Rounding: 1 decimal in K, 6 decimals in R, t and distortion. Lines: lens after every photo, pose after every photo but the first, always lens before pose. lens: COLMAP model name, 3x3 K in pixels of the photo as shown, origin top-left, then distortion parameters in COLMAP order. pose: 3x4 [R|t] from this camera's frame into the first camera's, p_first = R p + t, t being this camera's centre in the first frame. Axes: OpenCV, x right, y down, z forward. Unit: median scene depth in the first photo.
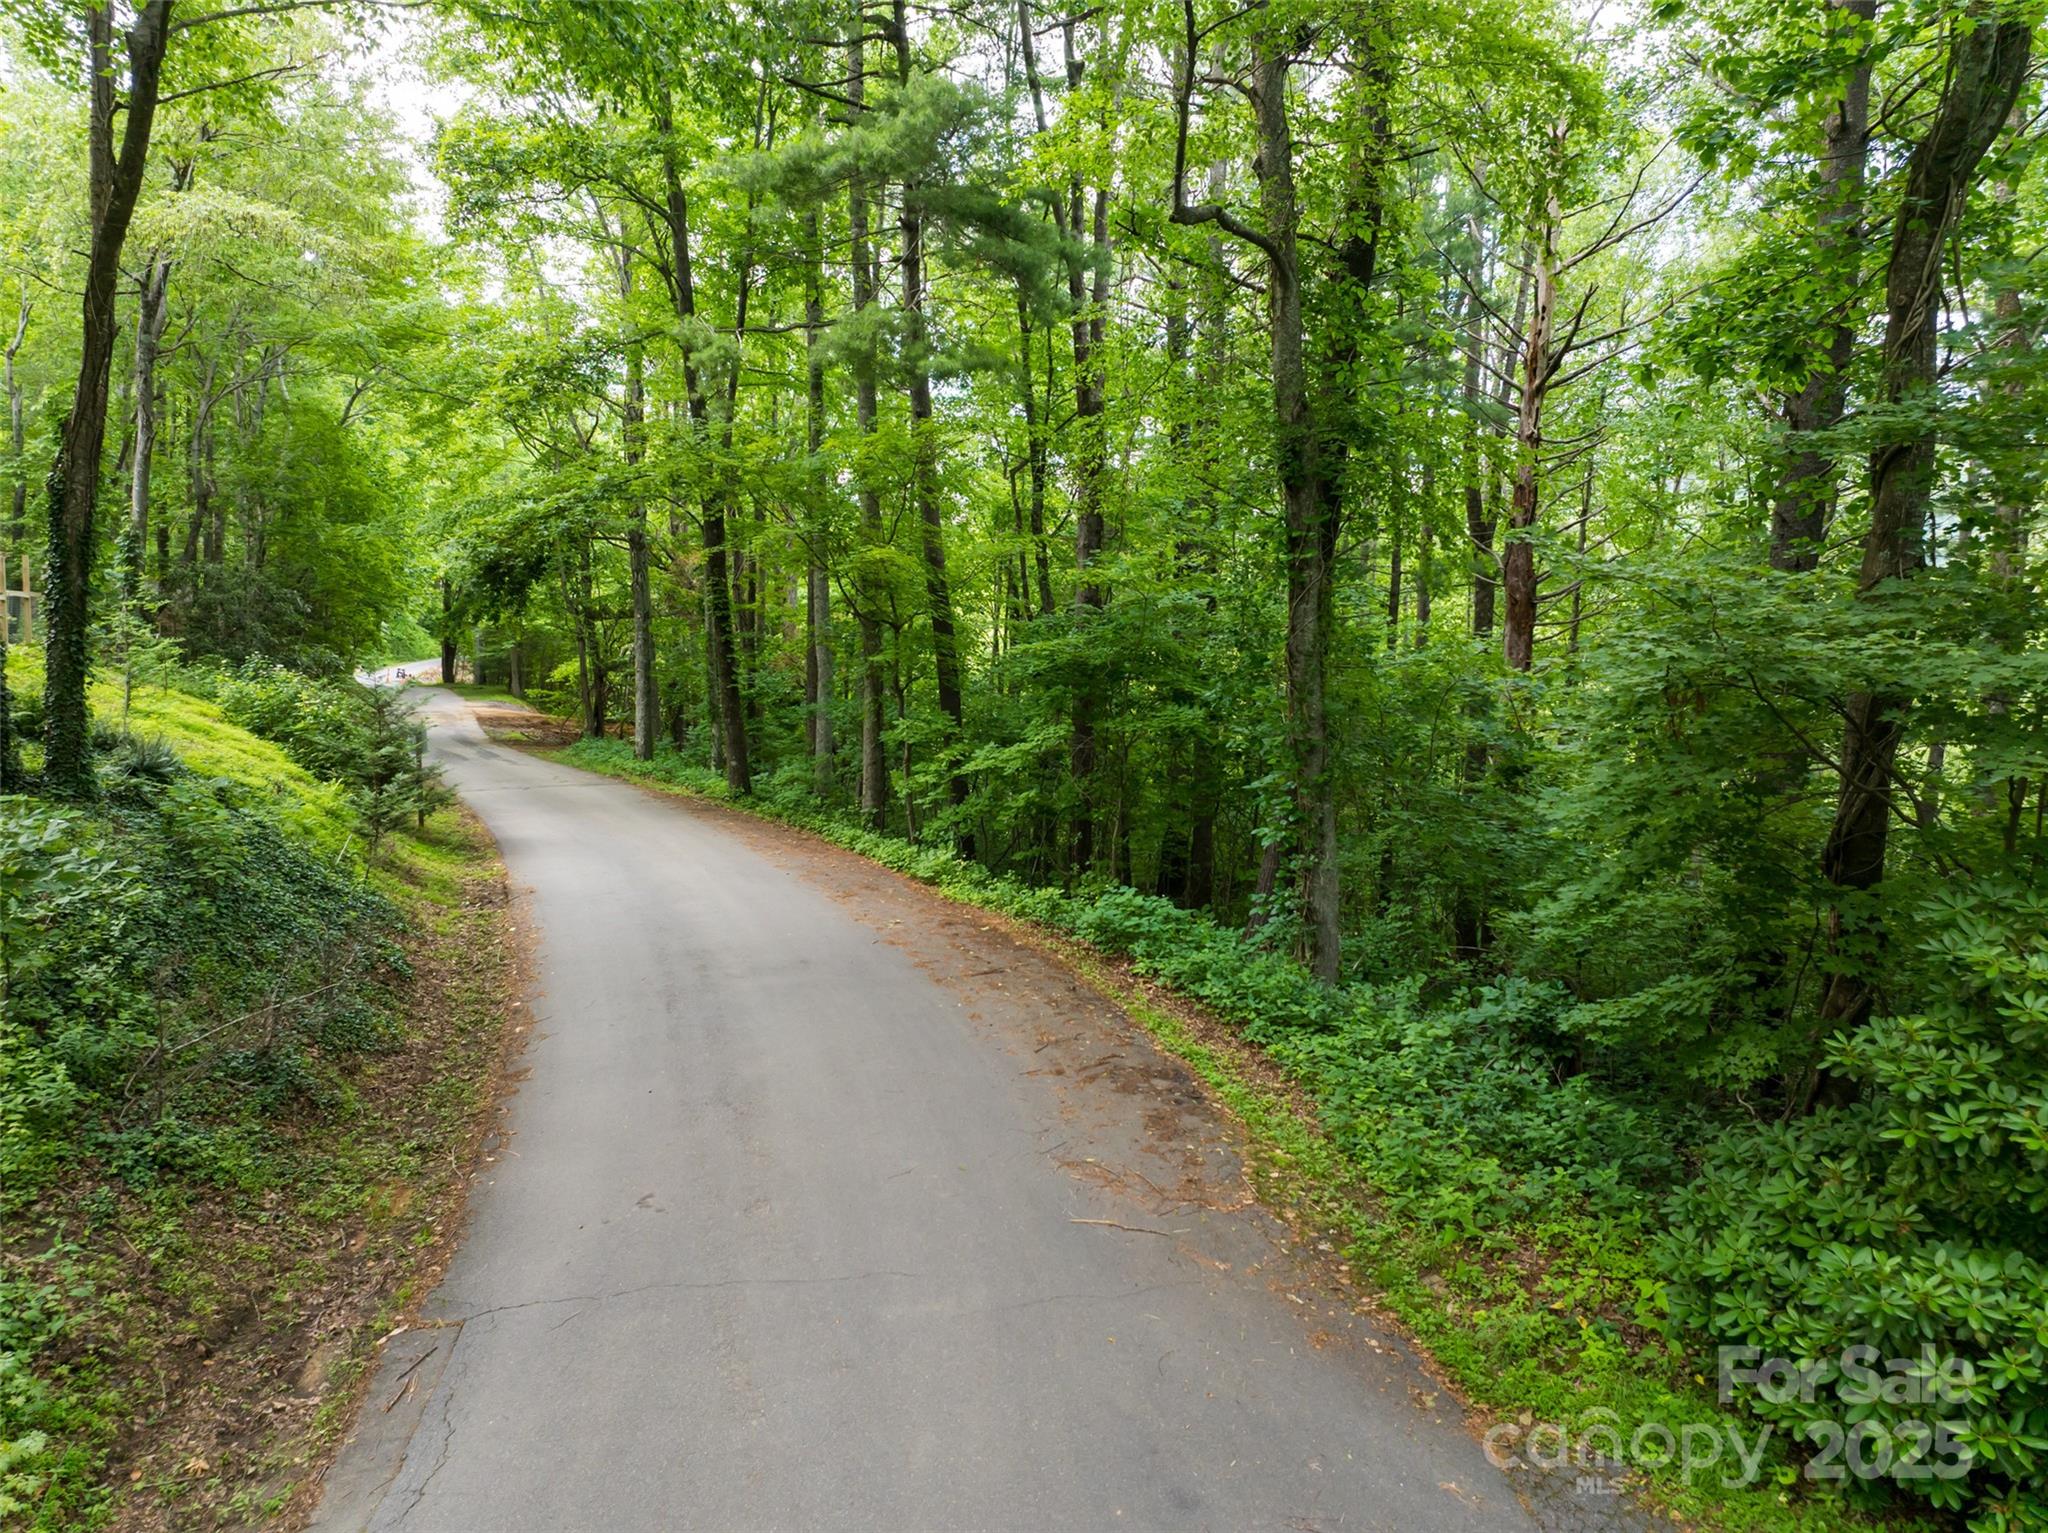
lens RADIAL K [[1436.5, 0, 1029.3], [0, 1436.5, 792.8], [0, 0, 1]] dist [-0.029654, 0.000598]
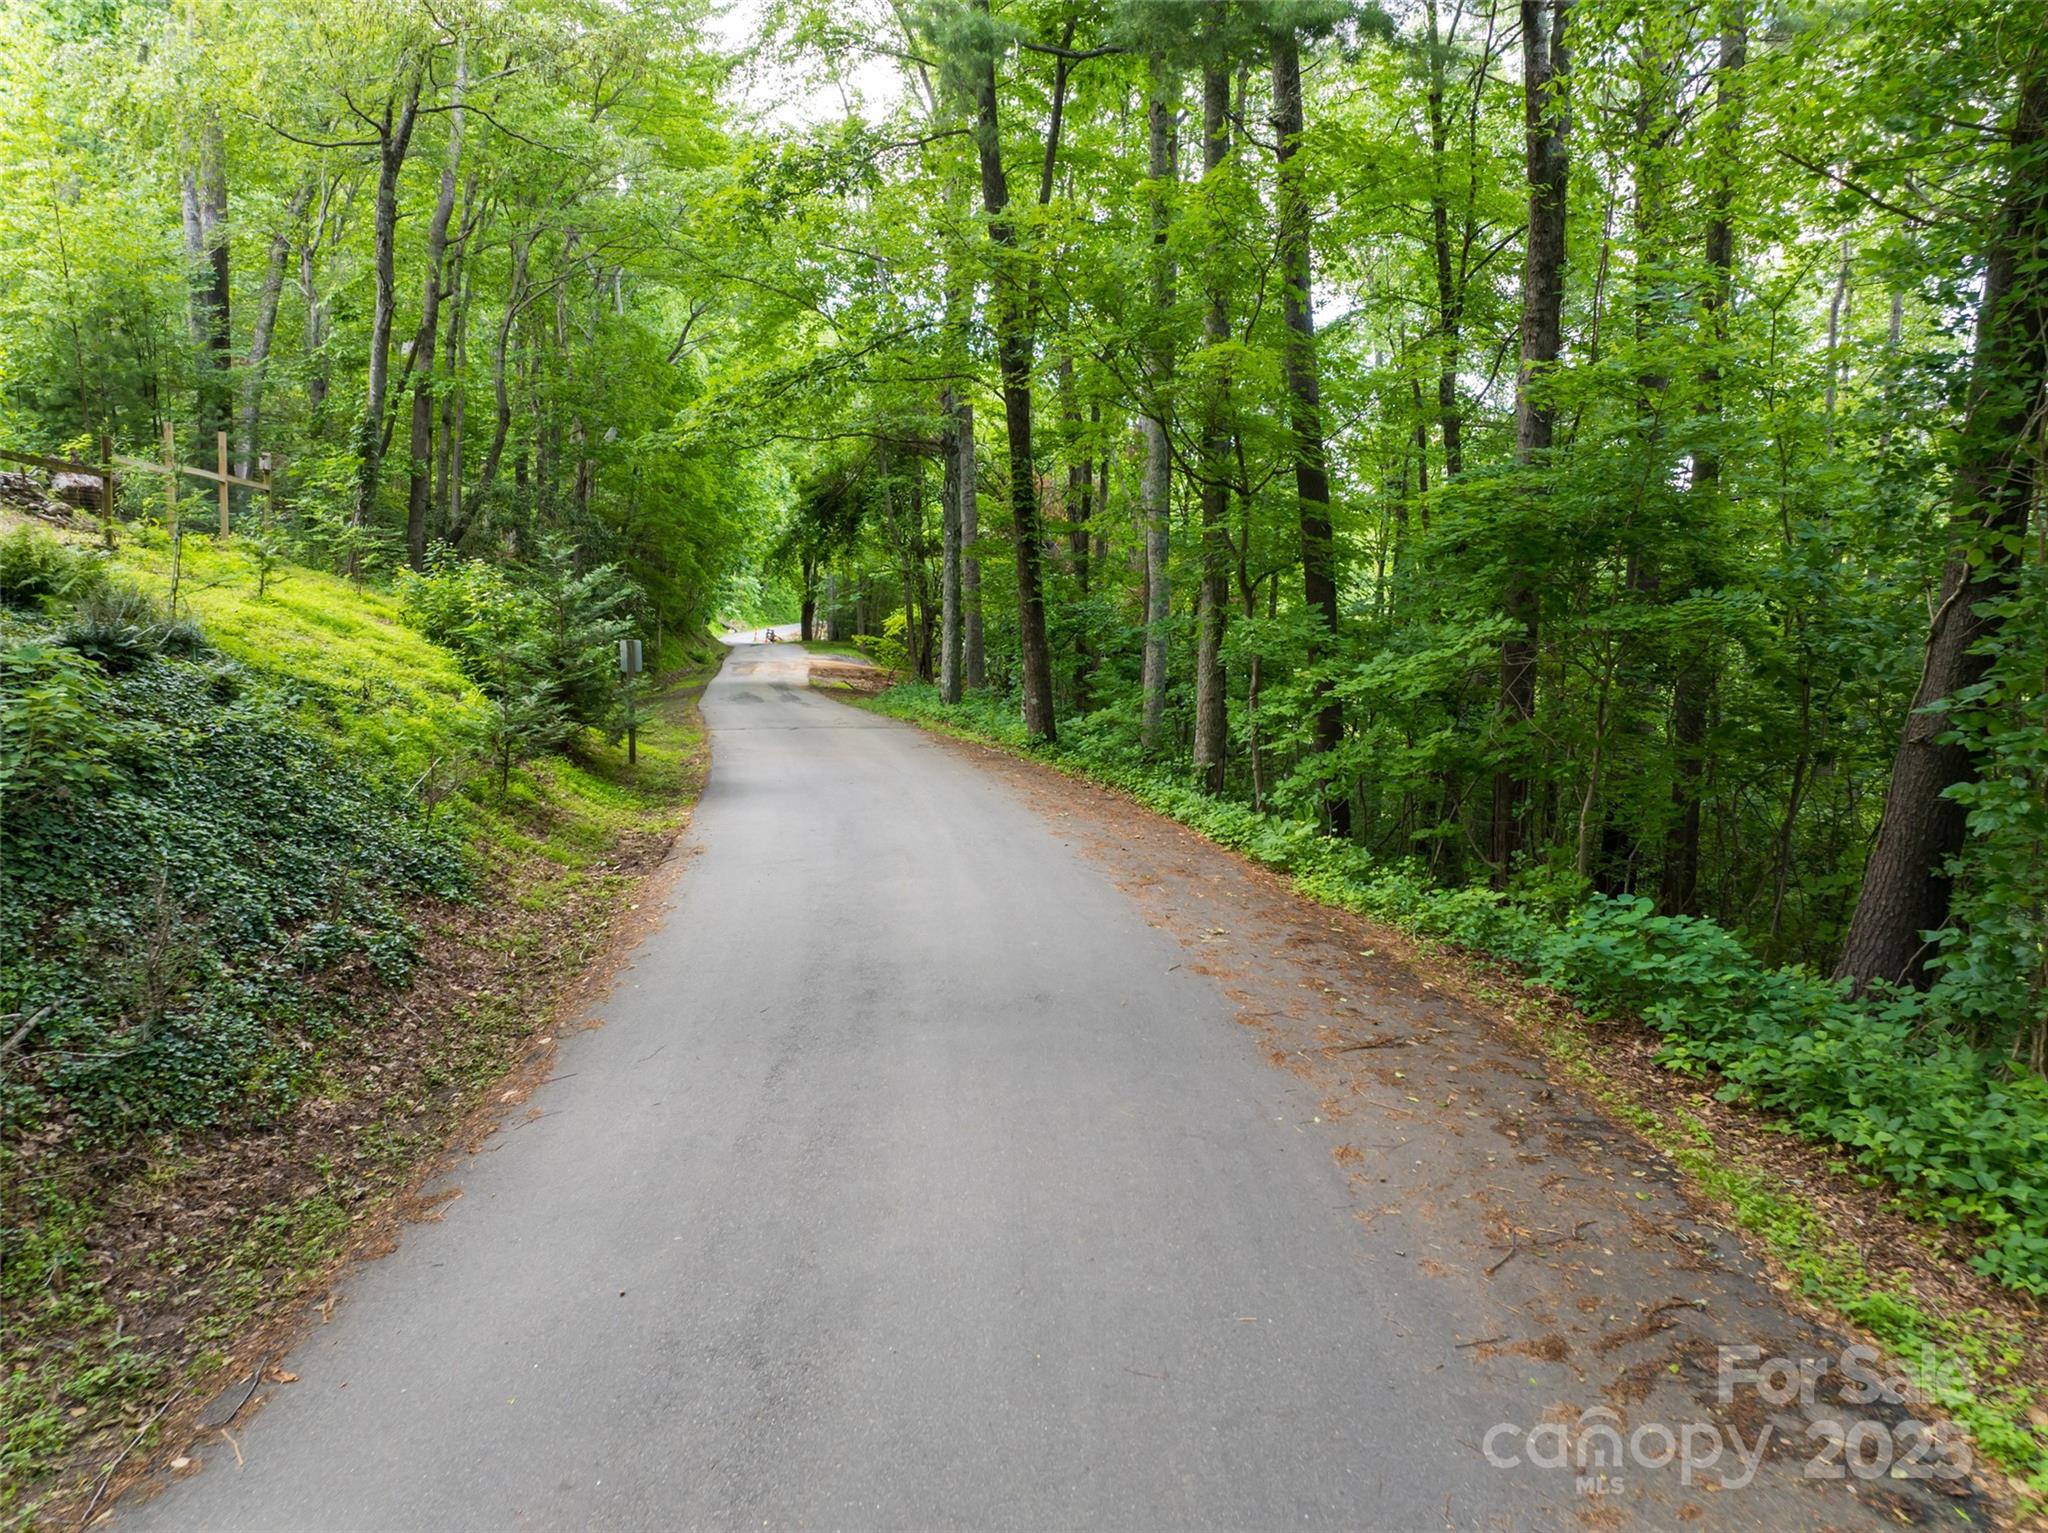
lens RADIAL K [[1485.3, 0, 1030.4], [0, 1485.3, 765.8], [0, 0, 1]] dist [-0.041267, 0.008417]
pose [[0.969087, 0.035317, -0.244178, -0.016173], [-0.036104, 0.999347, 0.001251, 0.019062], [0.244062, 0.007603, 0.969730, 0.321514]]
